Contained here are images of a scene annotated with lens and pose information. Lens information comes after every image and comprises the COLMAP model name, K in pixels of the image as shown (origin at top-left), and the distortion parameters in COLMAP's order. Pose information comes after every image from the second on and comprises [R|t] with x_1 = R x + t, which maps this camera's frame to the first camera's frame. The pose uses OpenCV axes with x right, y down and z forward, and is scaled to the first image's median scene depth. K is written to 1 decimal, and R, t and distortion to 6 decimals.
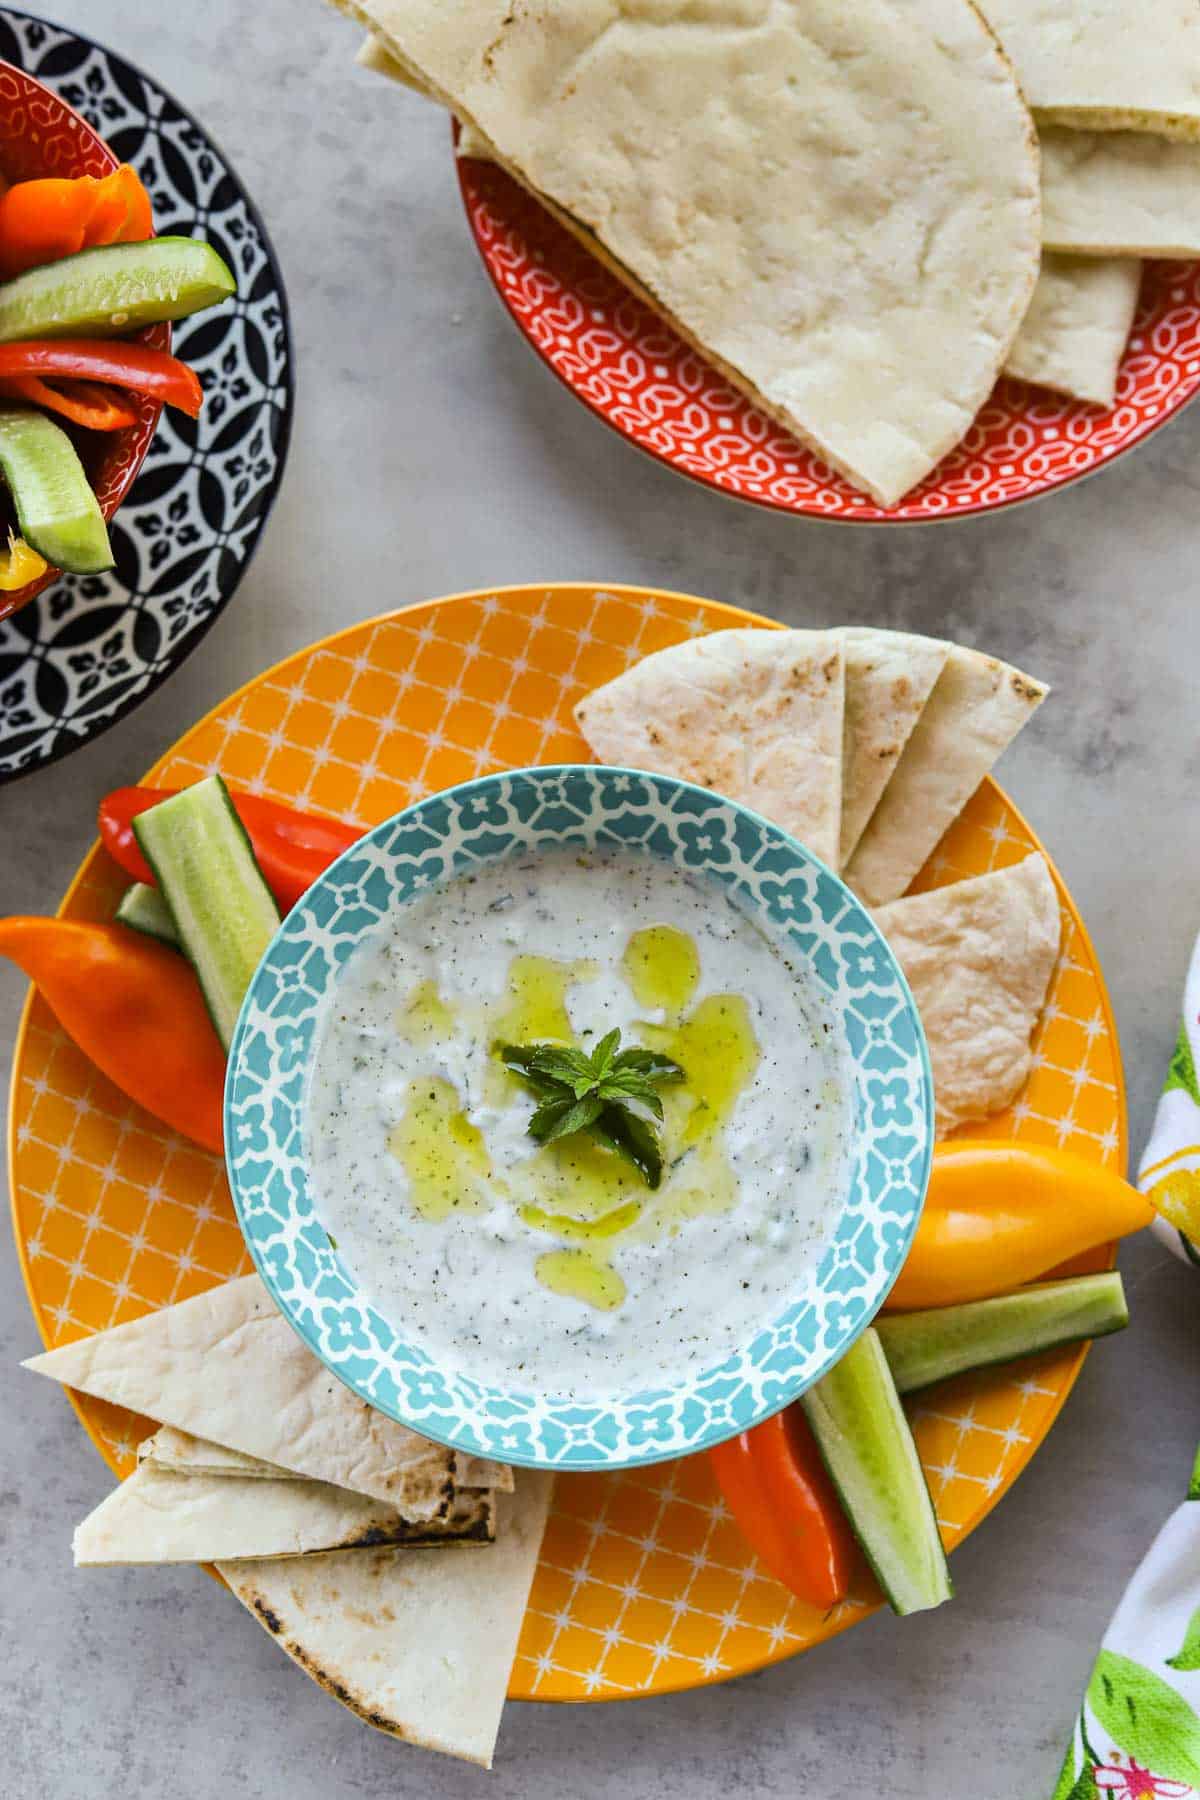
lens RADIAL K [[2959.2, 0, 597.7], [0, 2959.2, 900.5], [0, 0, 1]] dist [-0.145143, 0.000000]
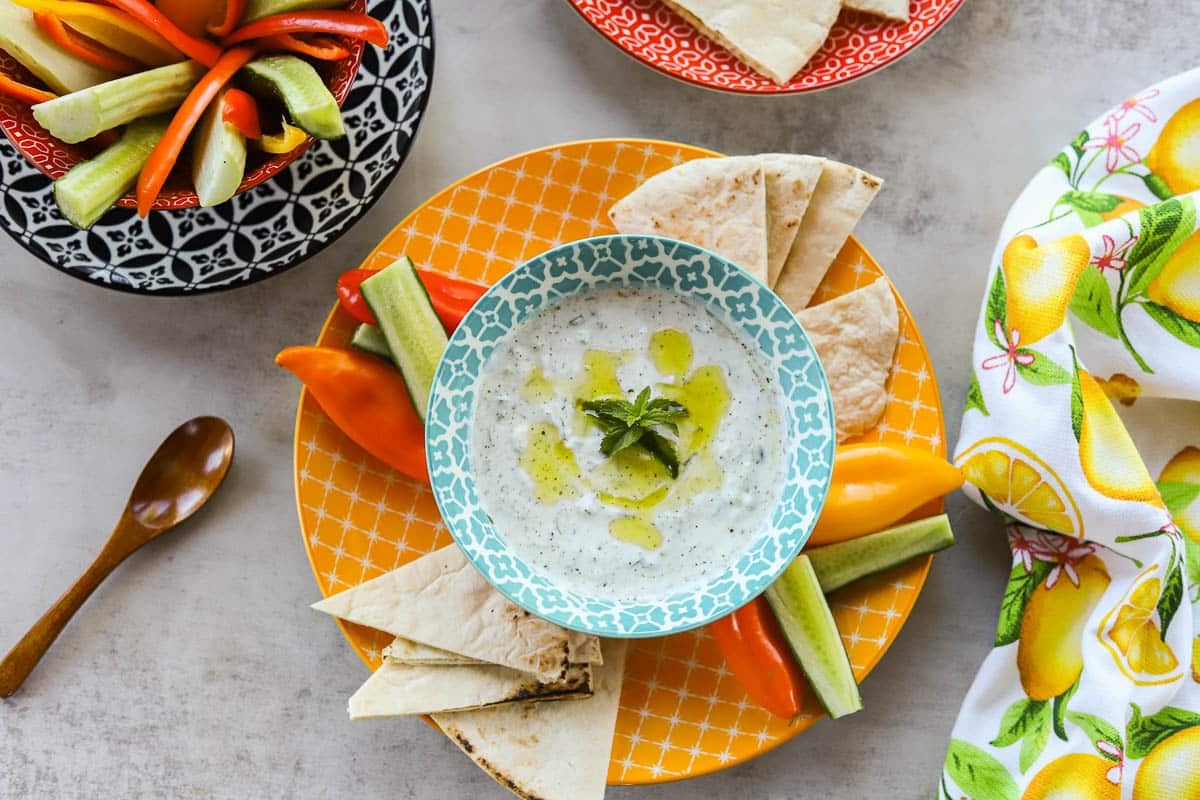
lens RADIAL K [[1972.8, 0, 595.0], [0, 1972.8, 396.0], [0, 0, 1]] dist [-0.145143, 0.000000]
pose [[0.998133, -0.059666, 0.013031, -0.038867], [0.060038, 0.997733, -0.030396, 0.080130], [-0.011188, 0.031121, 0.999453, -0.148804]]
